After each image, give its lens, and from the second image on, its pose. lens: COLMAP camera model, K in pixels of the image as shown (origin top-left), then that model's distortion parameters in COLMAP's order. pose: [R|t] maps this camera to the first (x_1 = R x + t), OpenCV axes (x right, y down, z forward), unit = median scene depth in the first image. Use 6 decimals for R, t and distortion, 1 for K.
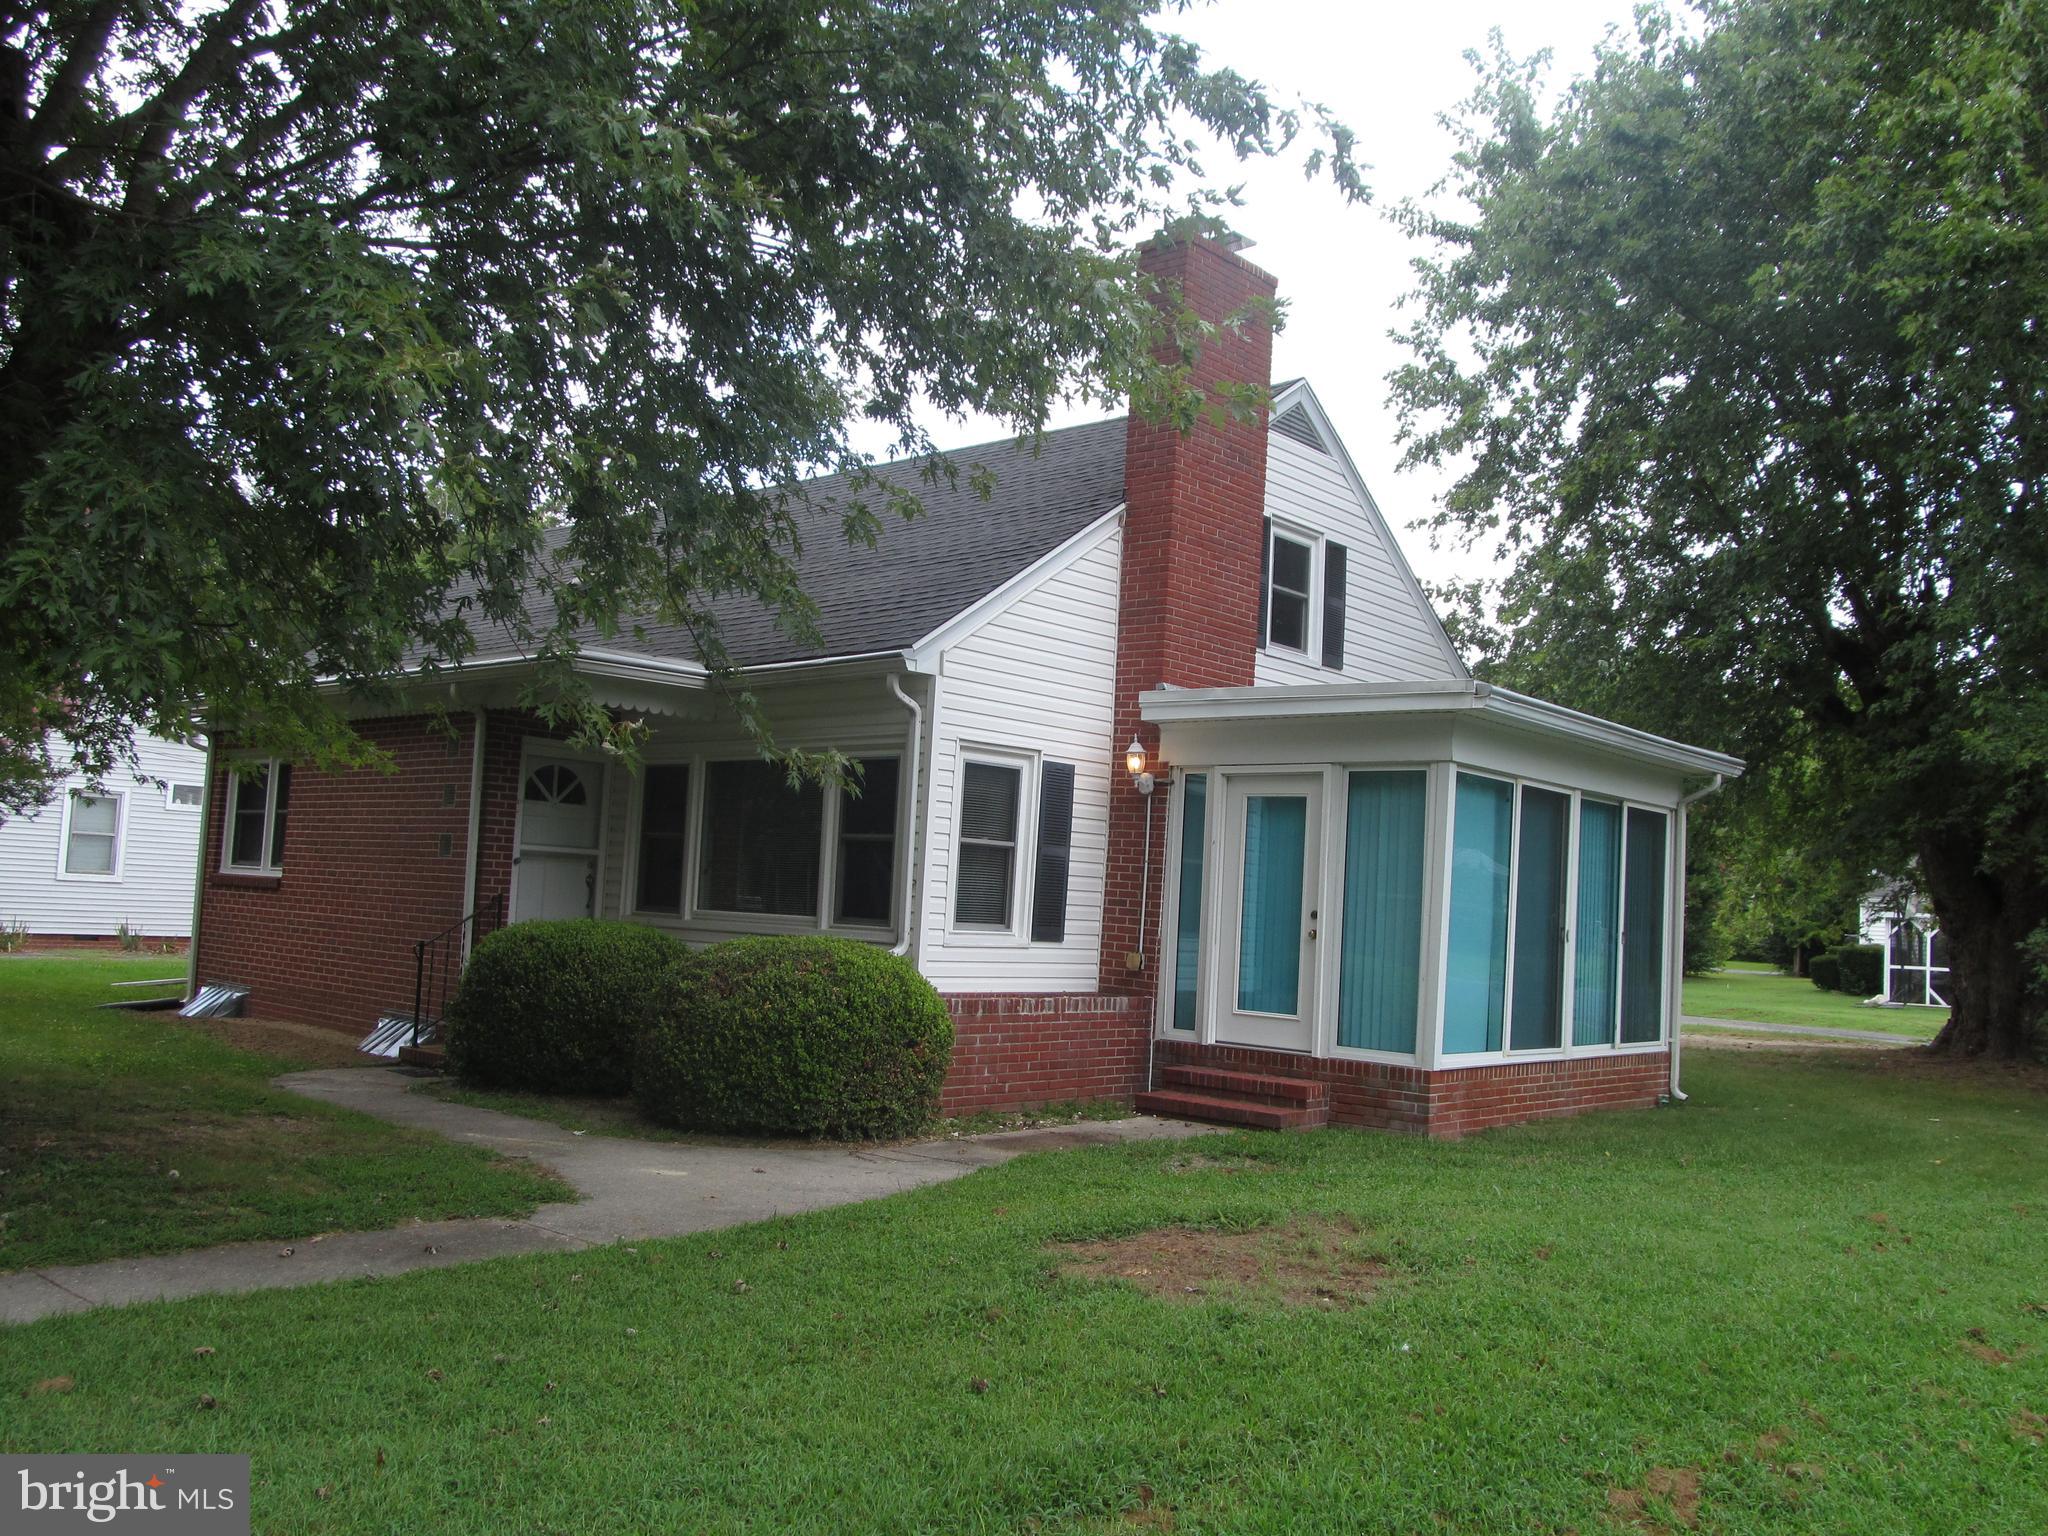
lens RADIAL K [[1708.2, 0, 1029.5], [0, 1708.2, 764.5], [0, 0, 1]] dist [-0.062930, 0.028902]
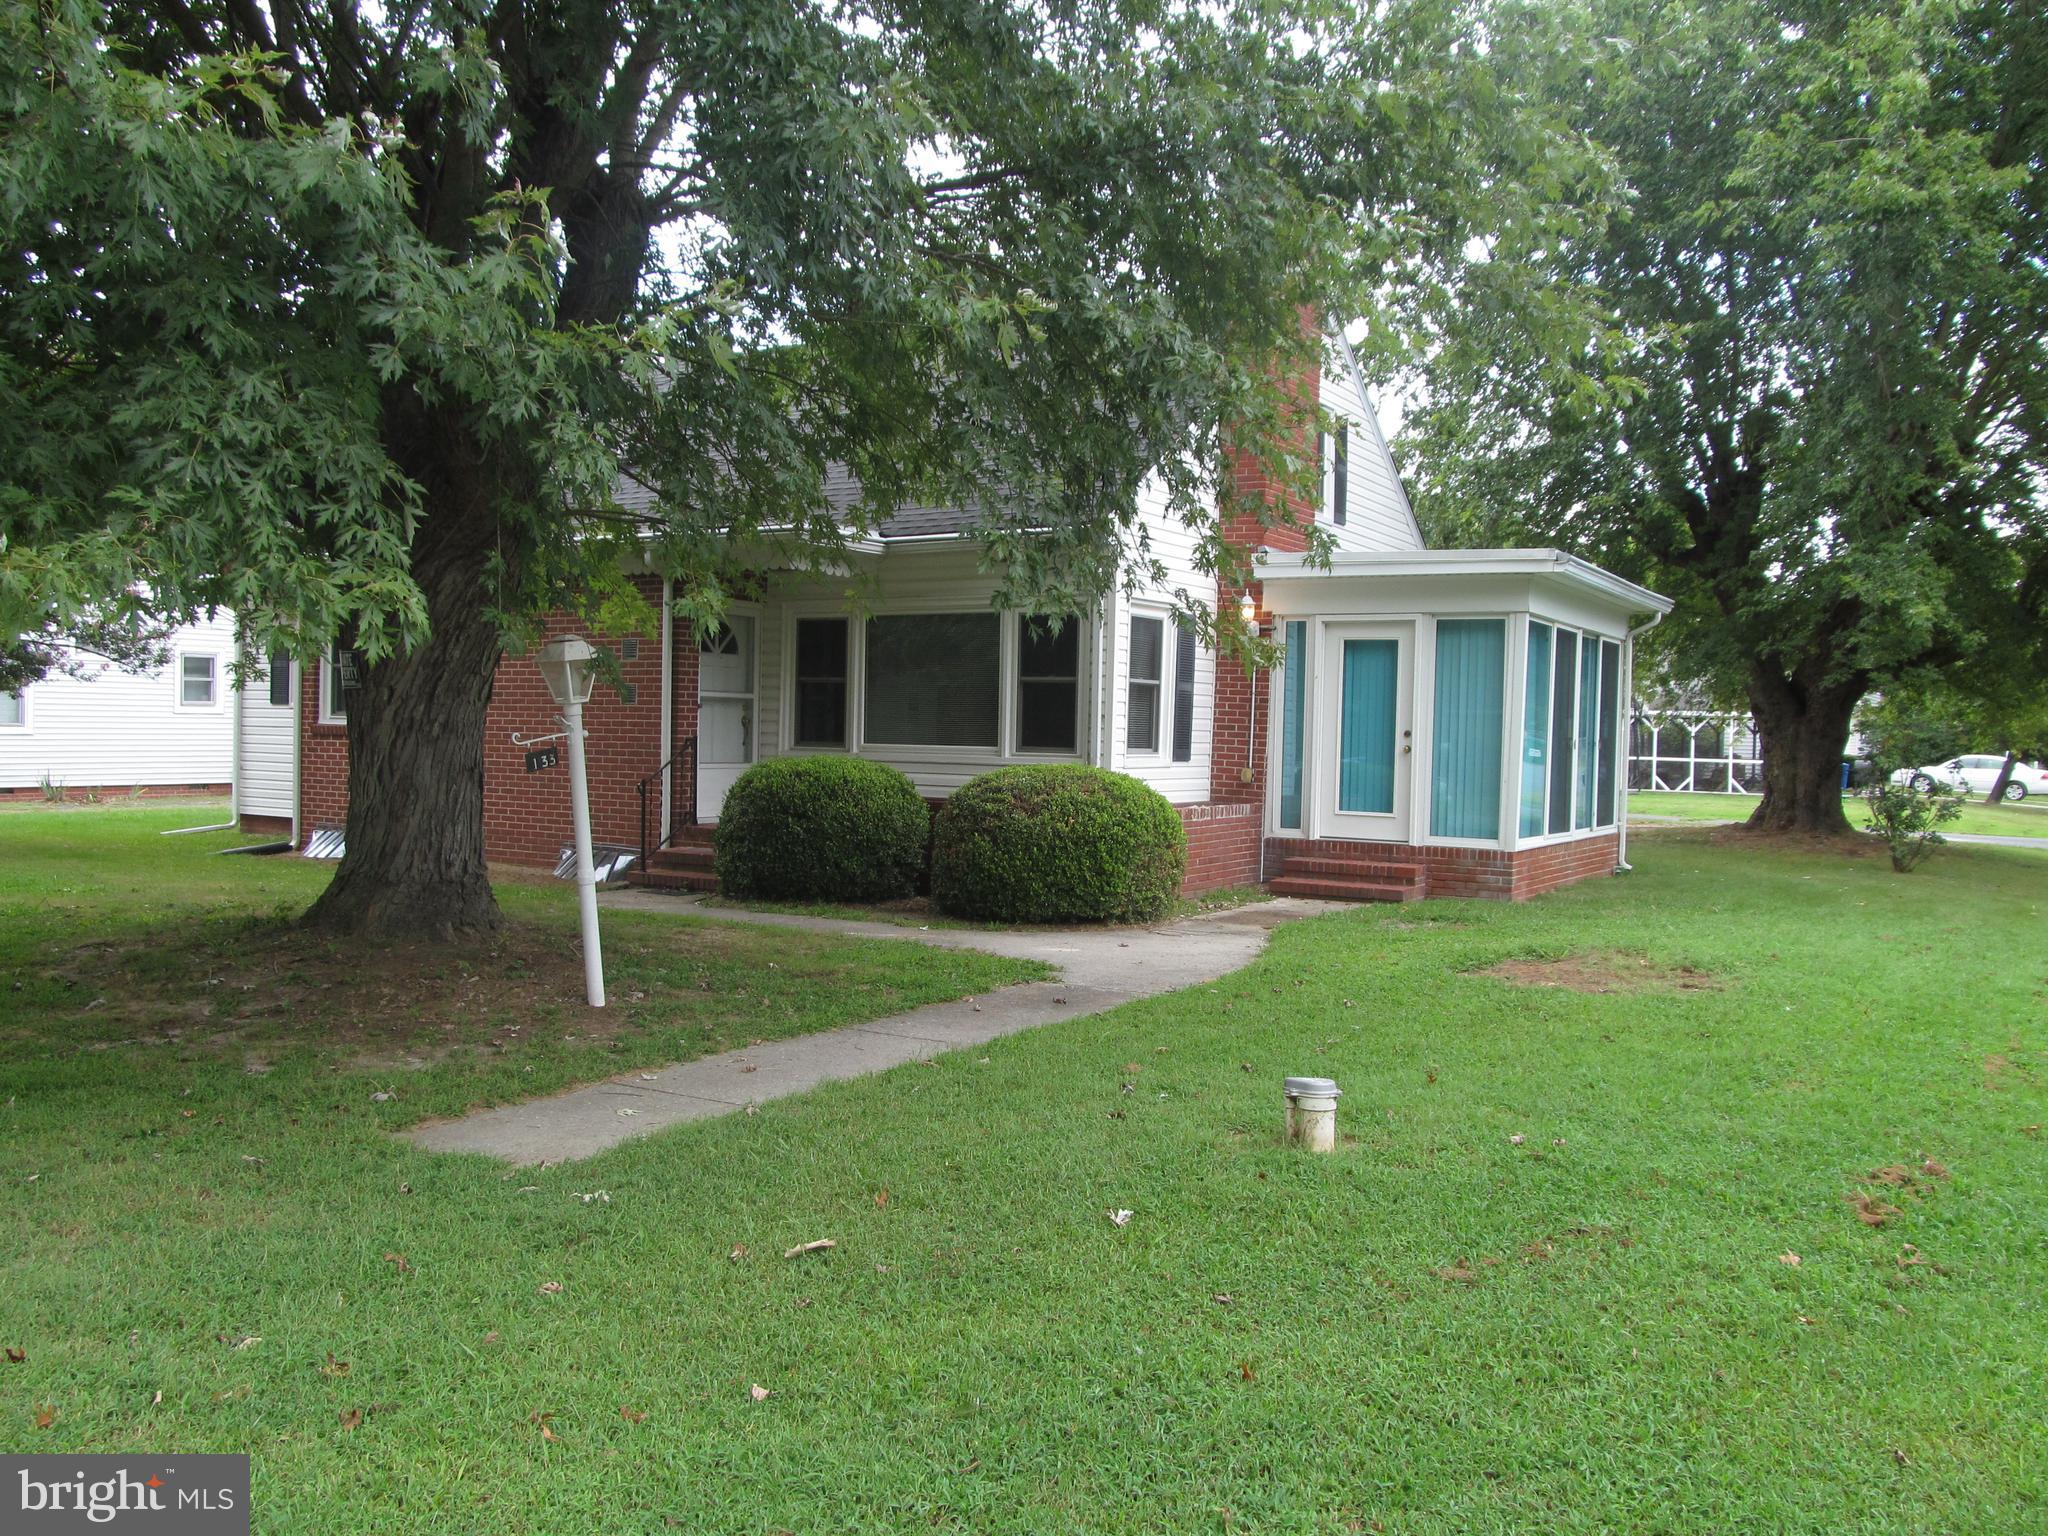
lens RADIAL K [[1708.2, 0, 1029.5], [0, 1708.2, 764.5], [0, 0, 1]] dist [-0.062930, 0.028902]
pose [[0.983563, -0.032856, 0.177551, -0.322524], [0.013003, 0.993641, 0.111843, -0.032805], [-0.180097, -0.107696, 0.977736, -0.178554]]
